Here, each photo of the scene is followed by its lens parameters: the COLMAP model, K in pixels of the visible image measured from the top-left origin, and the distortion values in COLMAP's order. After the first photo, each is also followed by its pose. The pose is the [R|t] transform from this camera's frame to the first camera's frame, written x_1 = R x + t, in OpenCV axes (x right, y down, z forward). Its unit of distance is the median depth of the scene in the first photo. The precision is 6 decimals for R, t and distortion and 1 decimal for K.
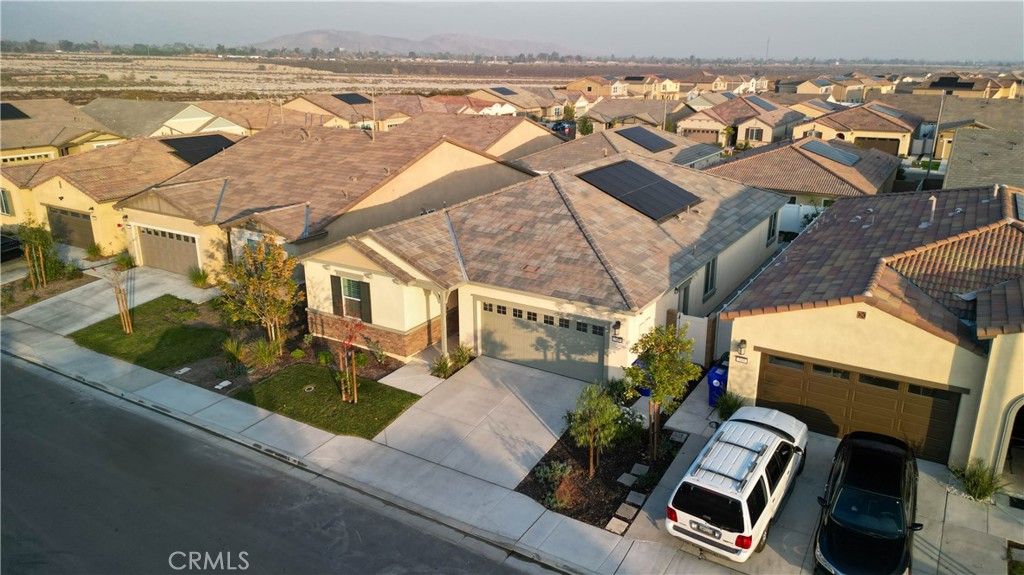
lens RADIAL K [[711.8, 0, 517.4], [0, 711.8, 287.1], [0, 0, 1]] dist [0.081896, -0.091230]
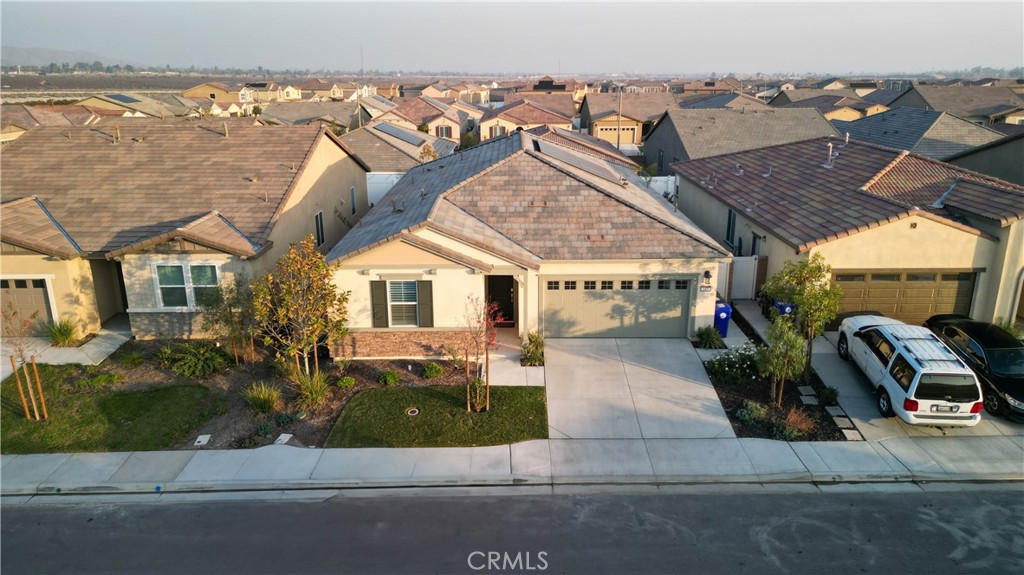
lens RADIAL K [[711.8, 0, 517.4], [0, 711.8, 287.1], [0, 0, 1]] dist [0.081896, -0.091230]
pose [[0.846871, -0.159365, 0.507359, -0.572577], [0.166824, 0.985496, 0.031093, -0.007364], [-0.504955, 0.058308, 0.861174, 0.205148]]
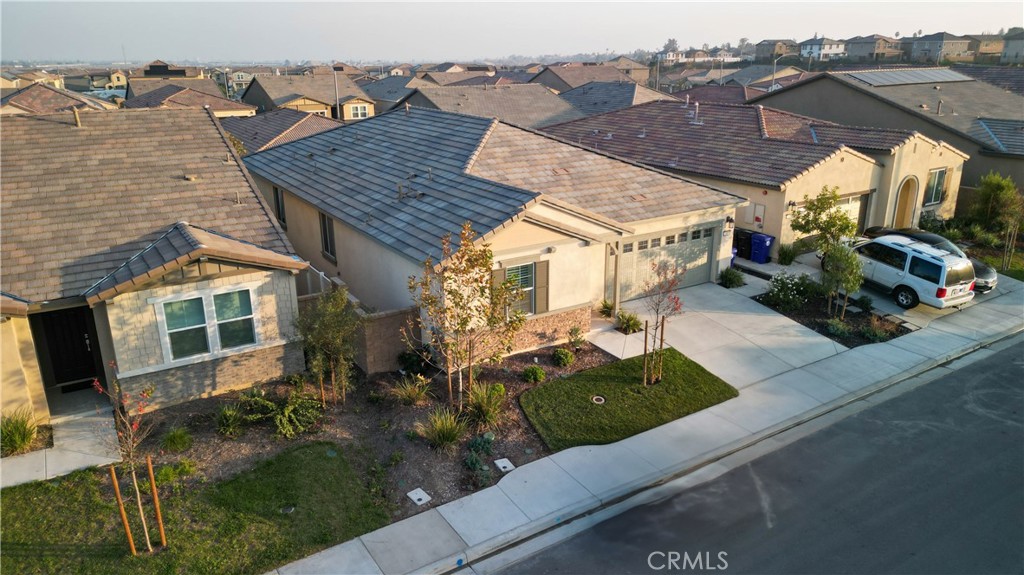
lens RADIAL K [[711.8, 0, 517.4], [0, 711.8, 287.1], [0, 0, 1]] dist [0.081896, -0.091230]
pose [[0.438679, -0.283916, 0.852615, -0.920462], [0.284072, 0.943940, 0.168169, -0.121497], [-0.852563, 0.168432, 0.494740, 0.660026]]
